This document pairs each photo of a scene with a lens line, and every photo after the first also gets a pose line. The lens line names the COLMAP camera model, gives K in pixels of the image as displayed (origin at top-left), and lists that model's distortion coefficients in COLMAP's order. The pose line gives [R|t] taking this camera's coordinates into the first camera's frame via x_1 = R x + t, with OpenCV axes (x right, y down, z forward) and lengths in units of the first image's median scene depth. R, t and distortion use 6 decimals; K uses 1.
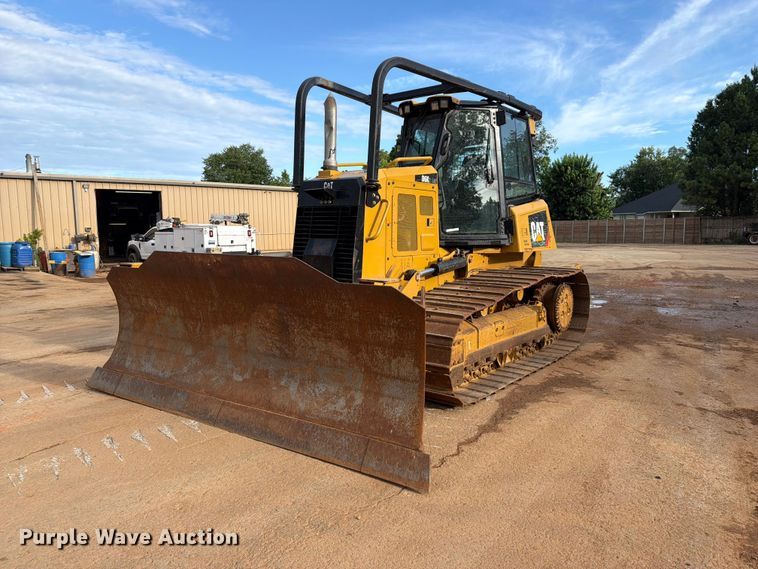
lens RADIAL K [[529.9, 0, 379.0], [0, 529.9, 284.5], [0, 0, 1]] dist [0.080345, -0.097980]
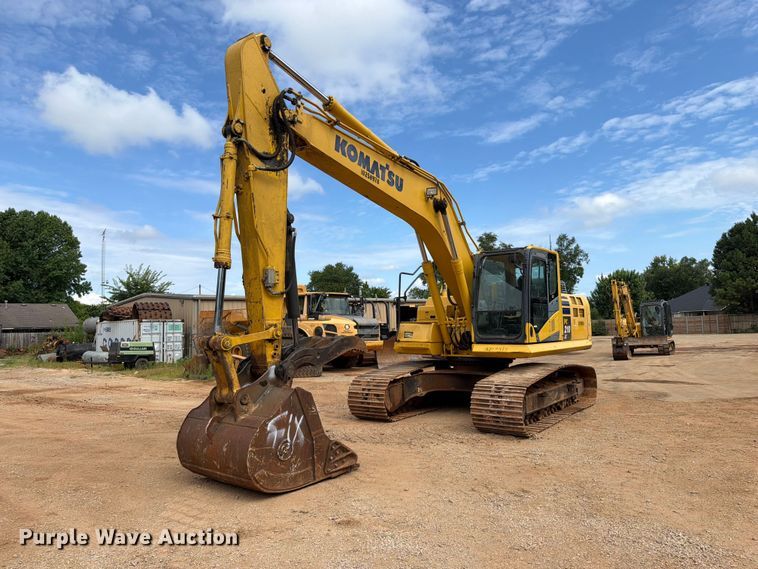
lens RADIAL K [[529.9, 0, 379.0], [0, 529.9, 284.5], [0, 0, 1]] dist [0.080345, -0.097980]
pose [[0.999760, -0.021429, -0.004479, -0.156383], [0.020175, 0.981282, -0.191517, 0.024970], [0.008499, 0.191380, 0.981479, -0.203446]]
